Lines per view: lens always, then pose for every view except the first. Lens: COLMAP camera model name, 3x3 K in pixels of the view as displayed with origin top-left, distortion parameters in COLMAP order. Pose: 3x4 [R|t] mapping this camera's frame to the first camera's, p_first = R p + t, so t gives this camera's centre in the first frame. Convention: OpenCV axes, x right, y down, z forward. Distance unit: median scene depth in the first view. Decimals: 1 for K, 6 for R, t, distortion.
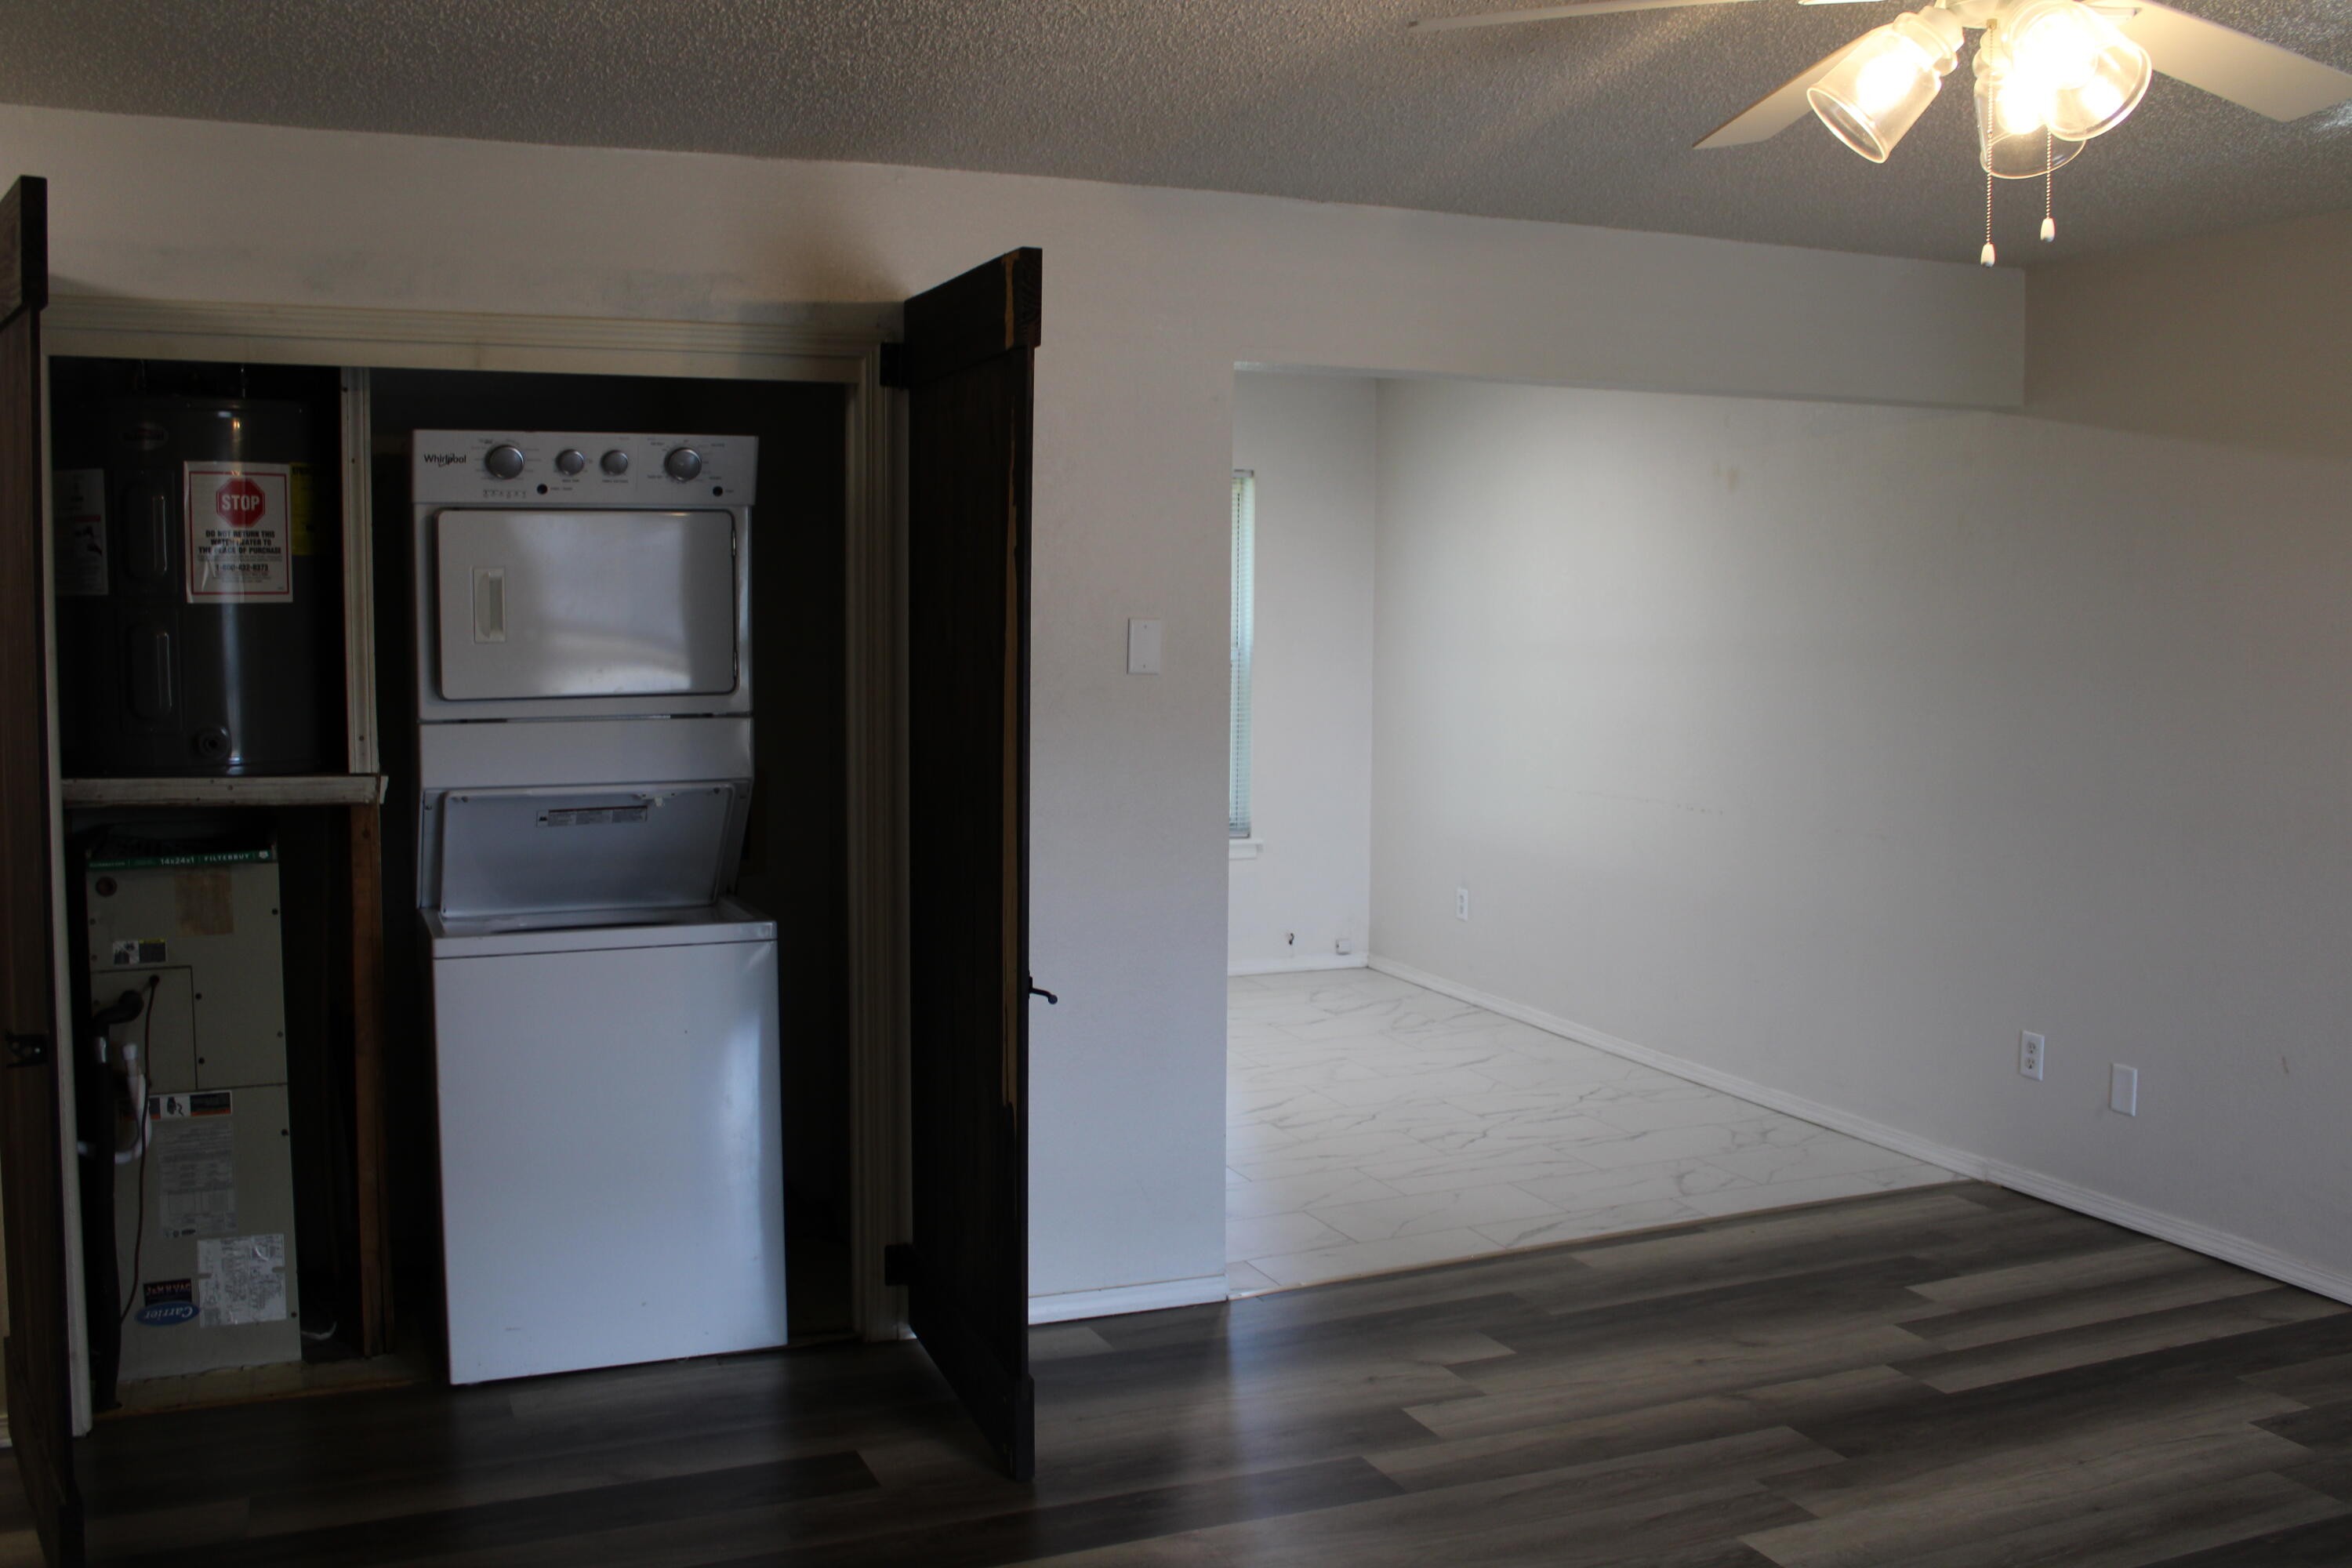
lens RADIAL K [[2077.7, 0, 1176.0], [0, 2077.7, 784.0], [0, 0, 1]] dist [-0.099359, 0.001900]
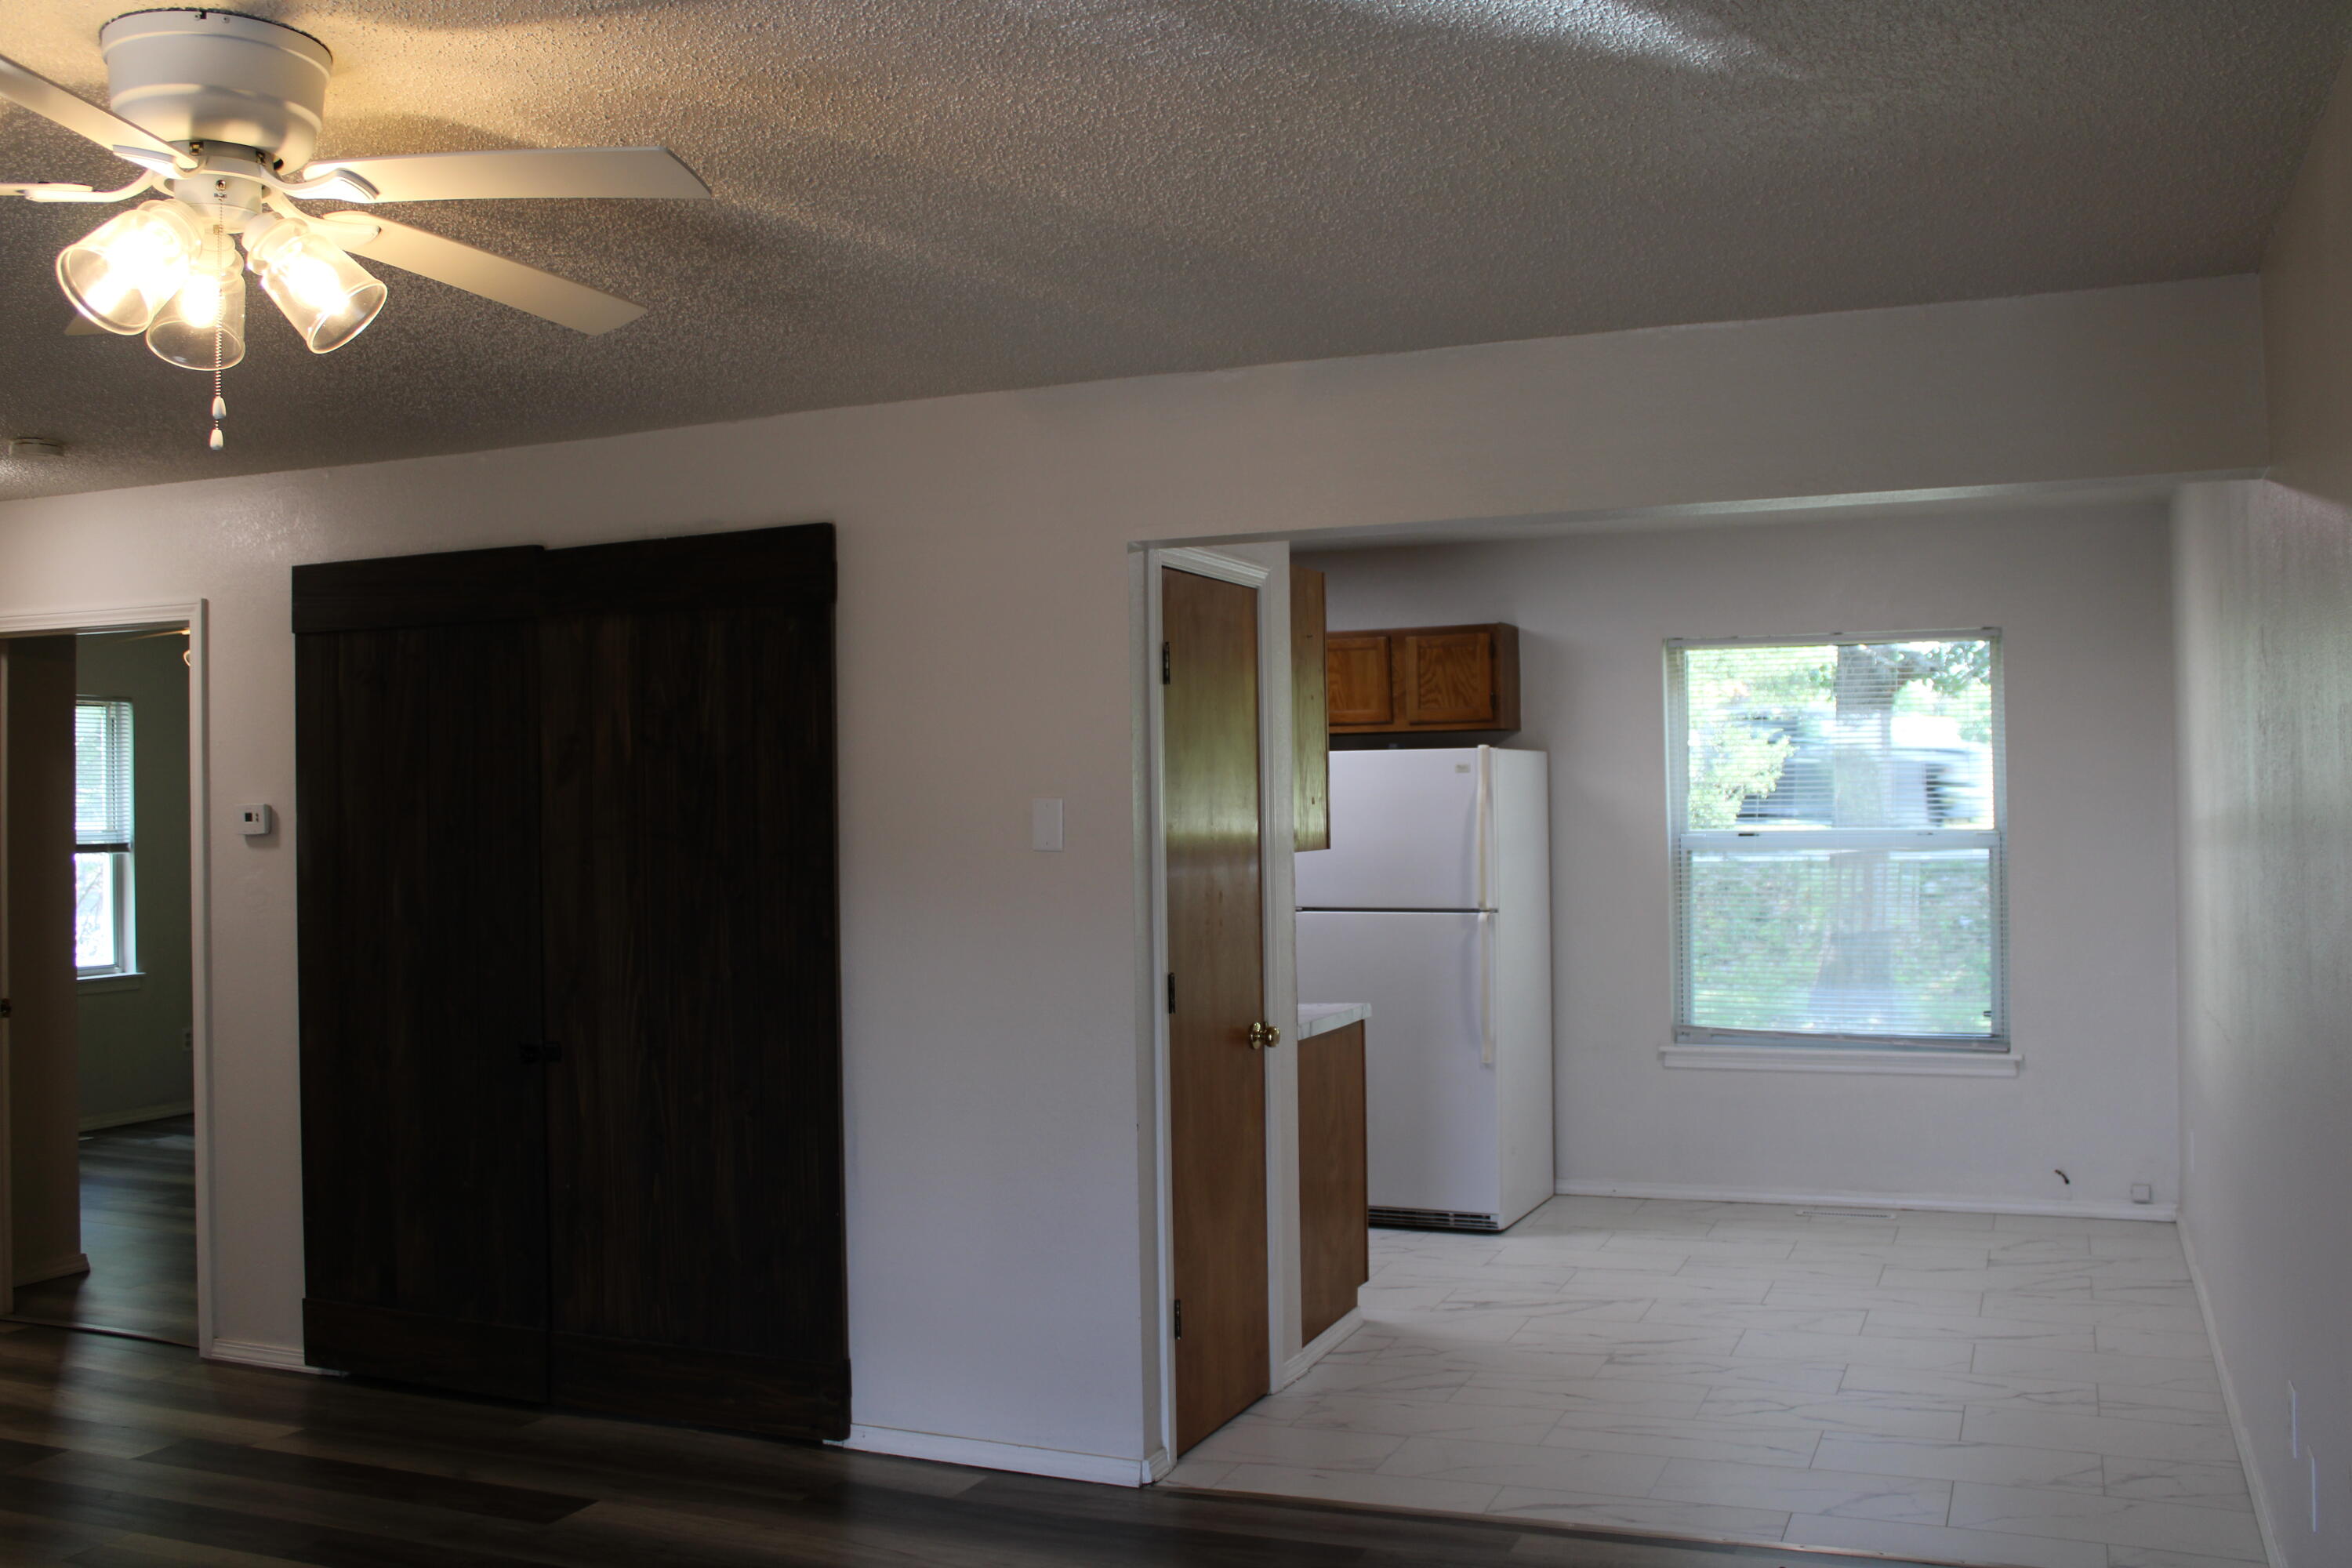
lens RADIAL K [[2077.7, 0, 1176.0], [0, 2077.7, 784.0], [0, 0, 1]] dist [-0.099359, 0.001900]
pose [[0.692391, -0.026450, -0.721038, 0.687077], [-0.042066, 0.996148, -0.076937, -0.008636], [0.720296, 0.083602, 0.688611, 0.285700]]
